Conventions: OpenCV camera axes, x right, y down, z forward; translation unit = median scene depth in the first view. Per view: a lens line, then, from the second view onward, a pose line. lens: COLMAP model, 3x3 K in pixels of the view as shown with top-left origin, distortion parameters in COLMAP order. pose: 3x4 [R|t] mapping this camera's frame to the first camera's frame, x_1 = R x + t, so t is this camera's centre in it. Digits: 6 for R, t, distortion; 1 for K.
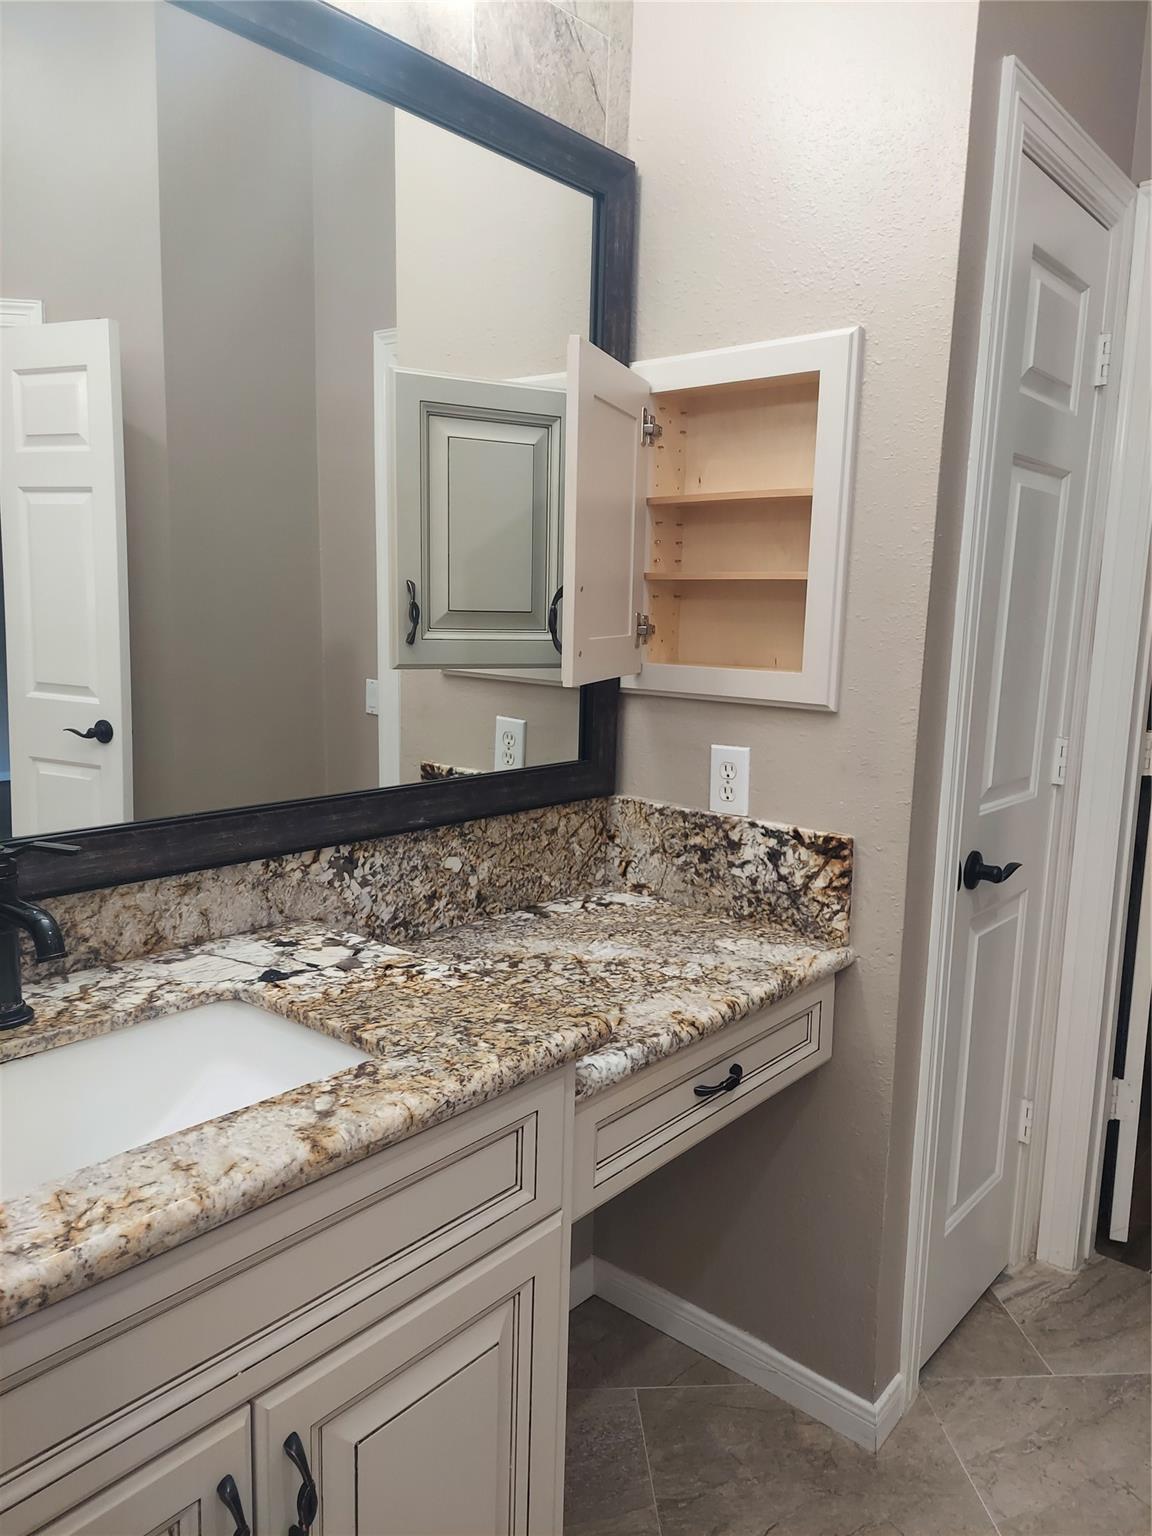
lens RADIAL K [[1108.4, 0, 584.2], [0, 1108.4, 768.5], [0, 0, 1]] dist [0.070602, -0.065261]
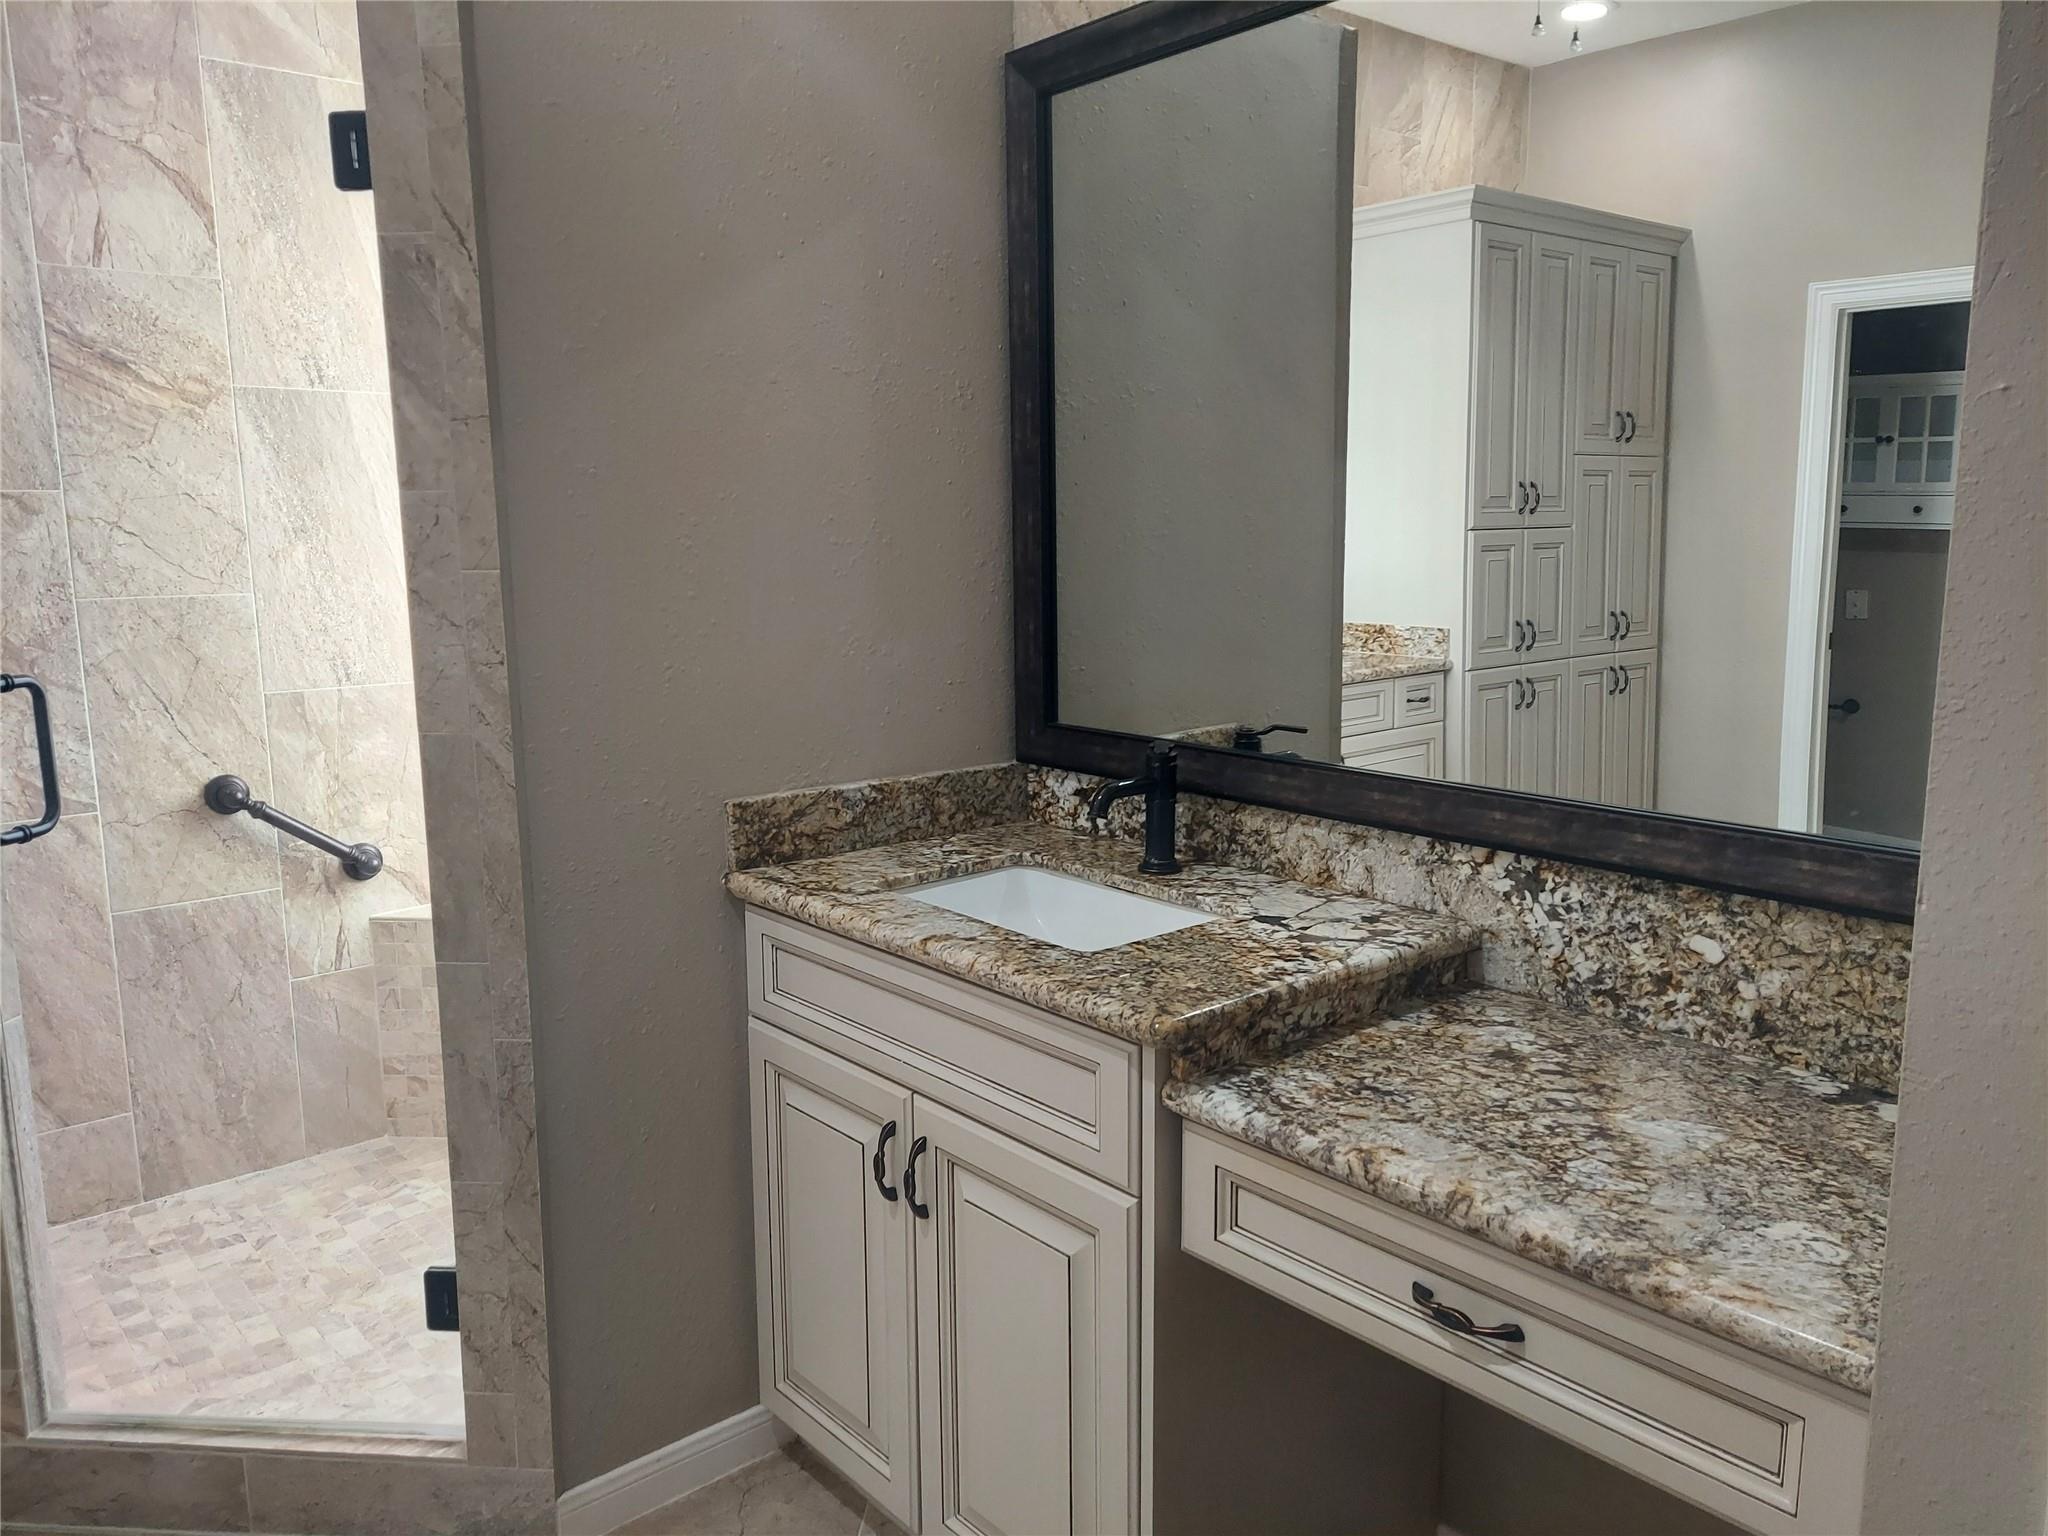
lens RADIAL K [[1477.8, 0, 1015.8], [0, 1477.8, 774.4], [0, 0, 1]] dist [0.070602, -0.065261]
pose [[-0.171822, 0.139883, -0.975146, 0.912641], [-0.144900, 0.975512, 0.165468, -0.117172], [0.974413, 0.169729, -0.147345, 0.794990]]
